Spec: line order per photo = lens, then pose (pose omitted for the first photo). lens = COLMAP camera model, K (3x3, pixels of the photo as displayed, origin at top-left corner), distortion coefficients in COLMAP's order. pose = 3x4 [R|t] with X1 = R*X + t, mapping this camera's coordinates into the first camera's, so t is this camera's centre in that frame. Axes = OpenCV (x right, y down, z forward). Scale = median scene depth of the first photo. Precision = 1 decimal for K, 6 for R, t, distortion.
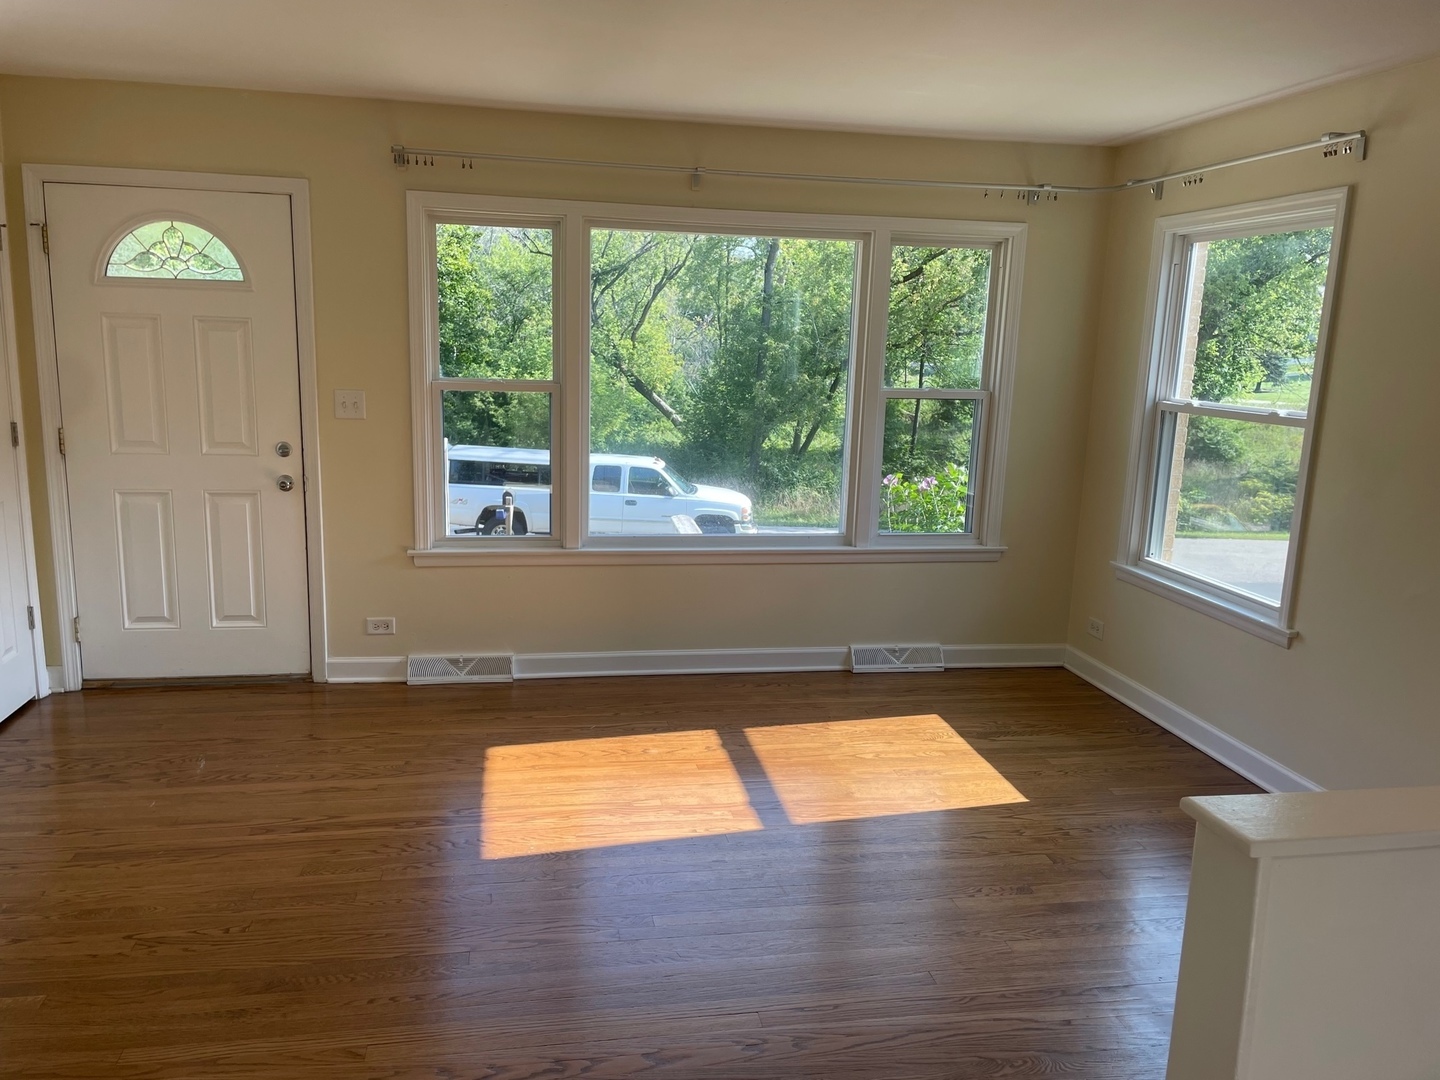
lens RADIAL K [[1101.3, 0, 711.6], [0, 1101.3, 544.6], [0, 0, 1]] dist [0.072430, -0.110090]
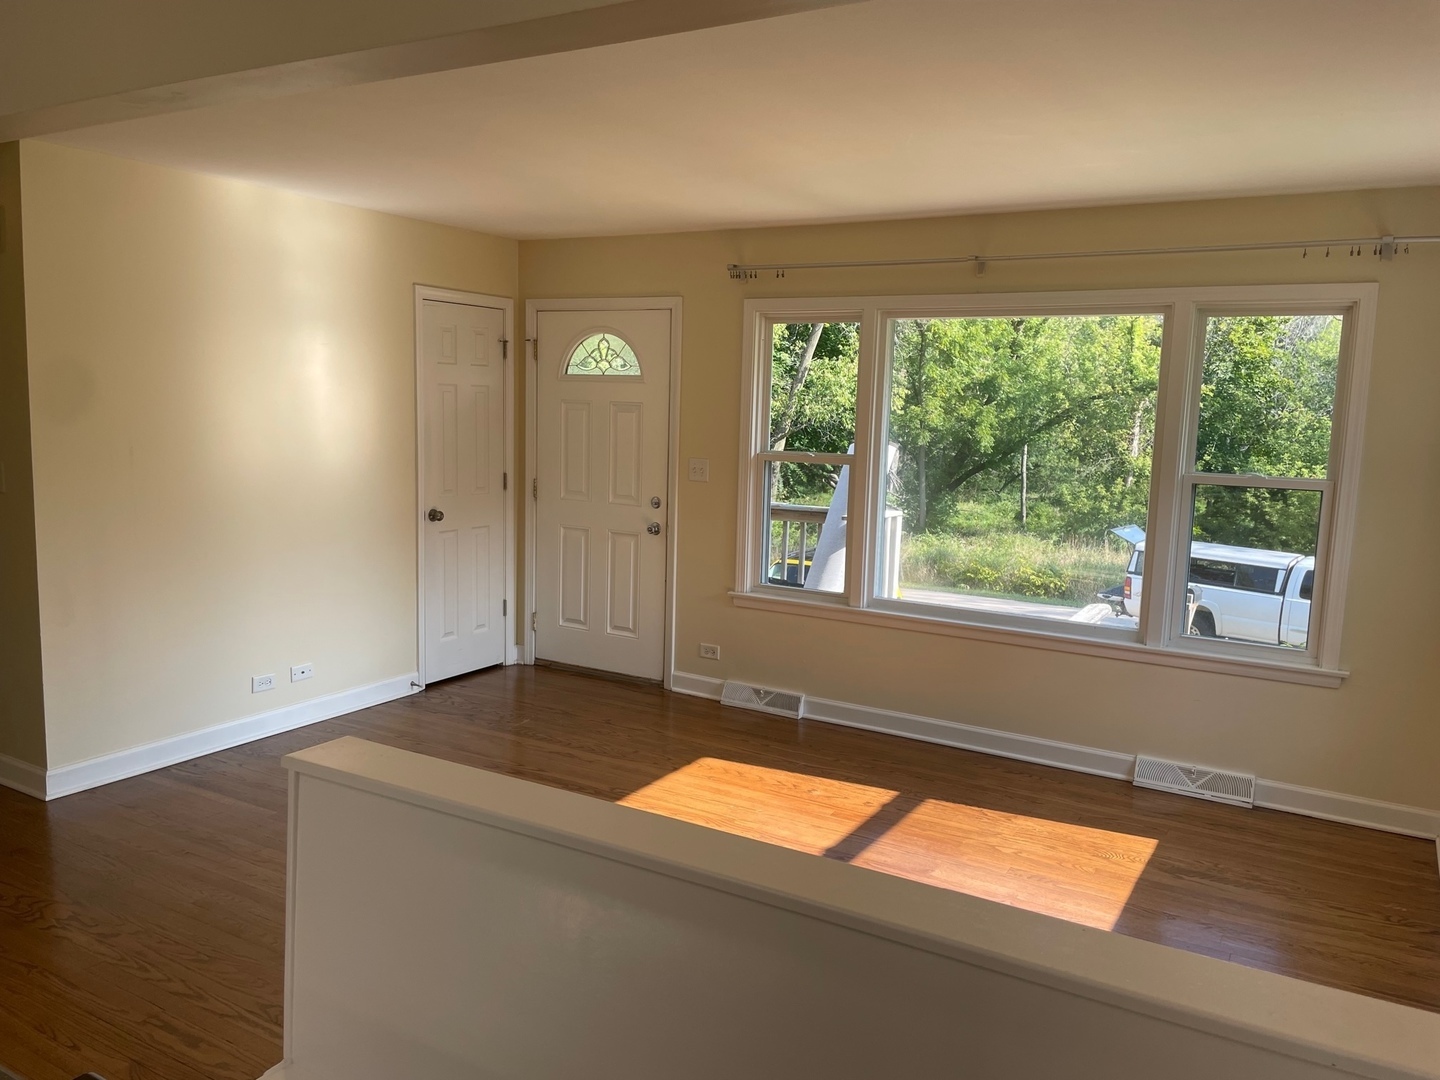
lens RADIAL K [[1101.3, 0, 713.9], [0, 1101.3, 534.6], [0, 0, 1]] dist [0.072430, -0.110090]
pose [[0.750719, 0.071217, -0.656772, 0.507504], [-0.130463, 0.990575, -0.041712, -0.003840], [0.647612, 0.116998, 0.752935, 0.082017]]
